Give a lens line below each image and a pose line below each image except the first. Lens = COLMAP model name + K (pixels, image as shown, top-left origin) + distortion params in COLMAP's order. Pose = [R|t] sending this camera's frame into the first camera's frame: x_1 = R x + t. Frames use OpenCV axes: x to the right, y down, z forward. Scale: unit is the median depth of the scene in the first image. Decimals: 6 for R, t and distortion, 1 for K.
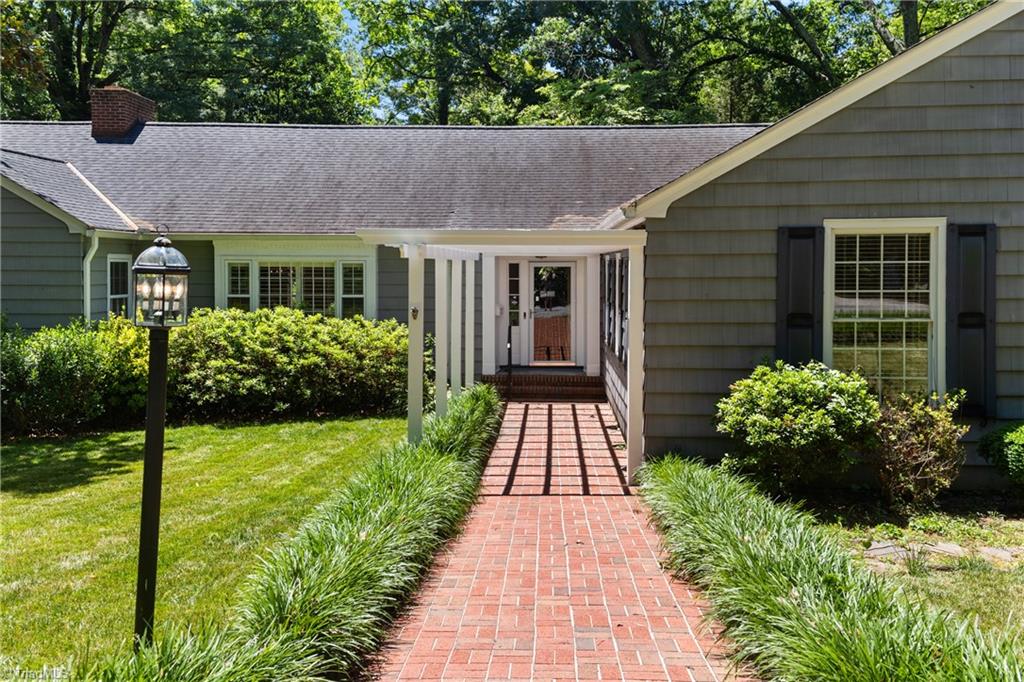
lens RADIAL K [[966.1, 0, 512.0], [0, 966.1, 341.0], [0, 0, 1]] dist [0.116049, -0.000045]
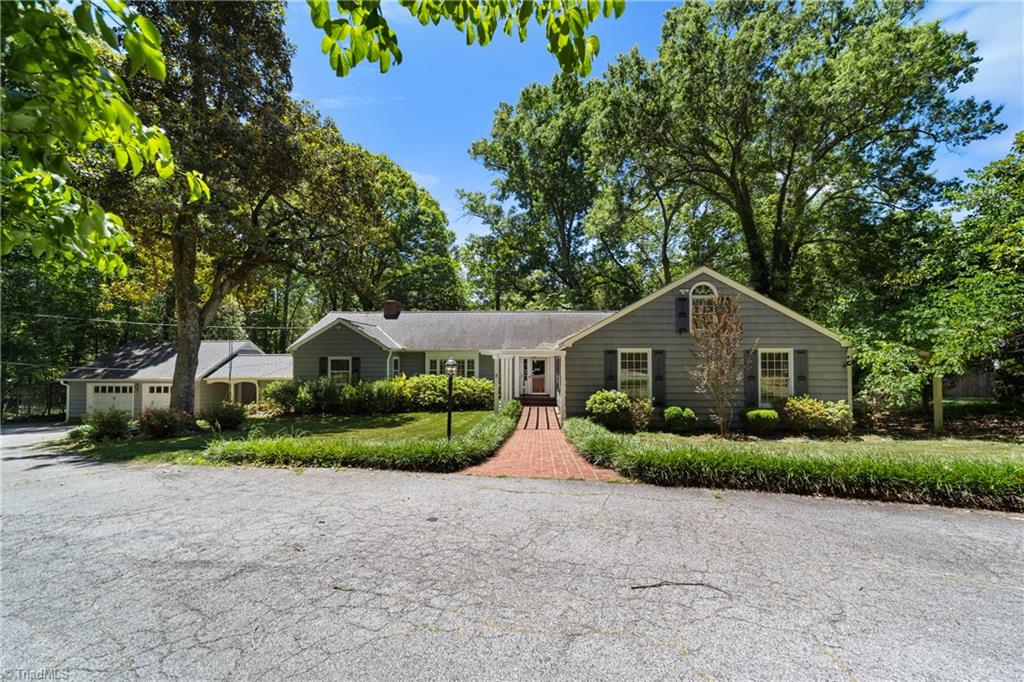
lens RADIAL K [[426.5, 0, 512.0], [0, 426.5, 341.0], [0, 0, 1]] dist [-0.001727, -0.000199]
pose [[0.999702, 0.000211, -0.024399, -0.007933], [-0.002998, 0.993446, -0.114263, 0.013925], [0.024215, 0.114302, 0.993151, -0.312390]]
